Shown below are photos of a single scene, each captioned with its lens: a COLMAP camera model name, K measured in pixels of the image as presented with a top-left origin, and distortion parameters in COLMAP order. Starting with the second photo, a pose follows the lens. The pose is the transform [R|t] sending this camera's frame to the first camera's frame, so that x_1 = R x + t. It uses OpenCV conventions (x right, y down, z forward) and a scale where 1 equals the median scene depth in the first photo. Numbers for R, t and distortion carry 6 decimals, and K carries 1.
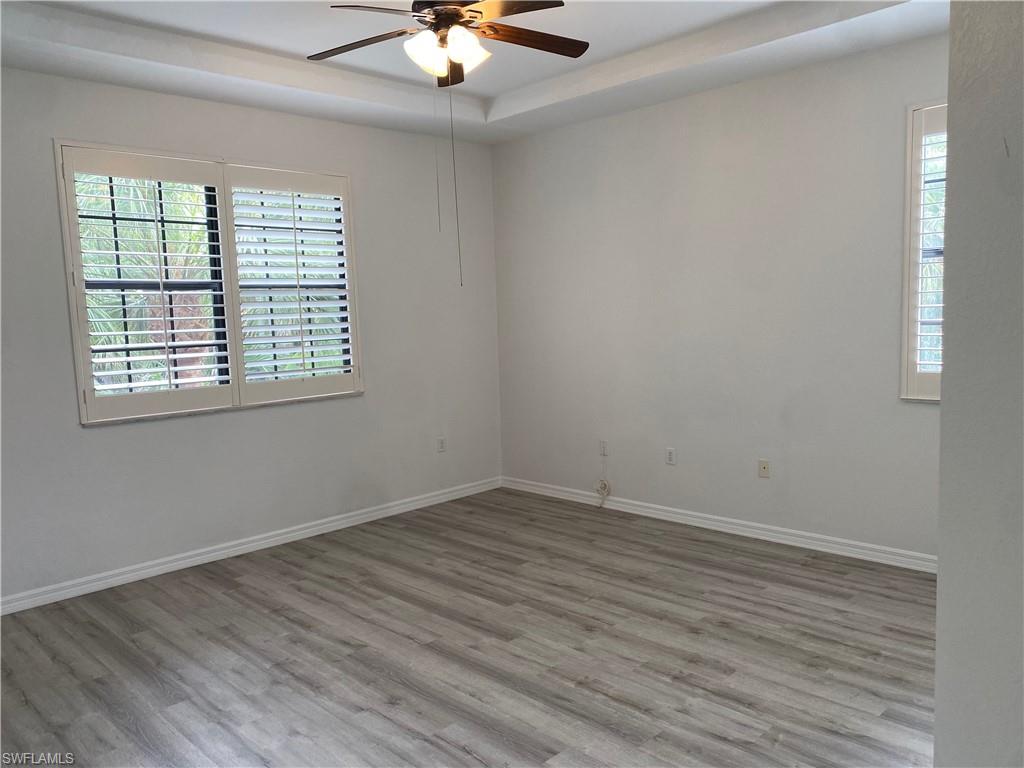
lens RADIAL K [[778.7, 0, 512.0], [0, 778.7, 384.0], [0, 0, 1]] dist [0.047605, -0.051392]
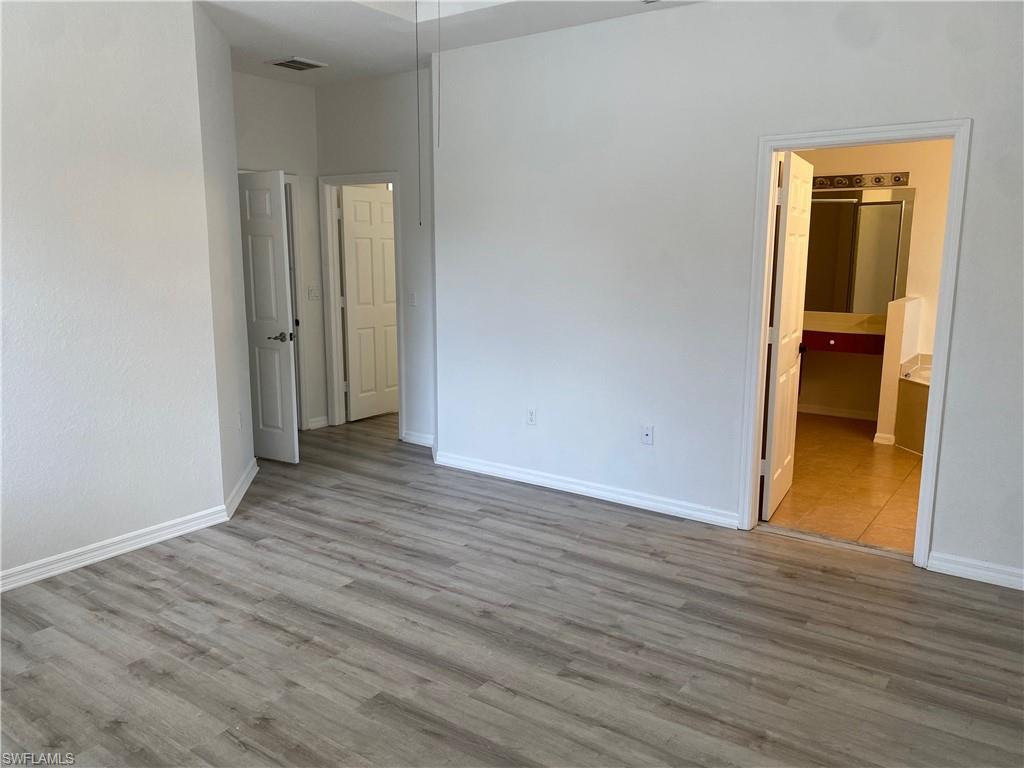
lens RADIAL K [[778.7, 0, 512.0], [0, 778.7, 384.0], [0, 0, 1]] dist [0.047605, -0.051392]
pose [[-0.986163, 0.063112, -0.153295, -0.037528], [0.019235, 0.962014, 0.272322, -0.196041], [0.164659, 0.265605, -0.949917, 1.891783]]
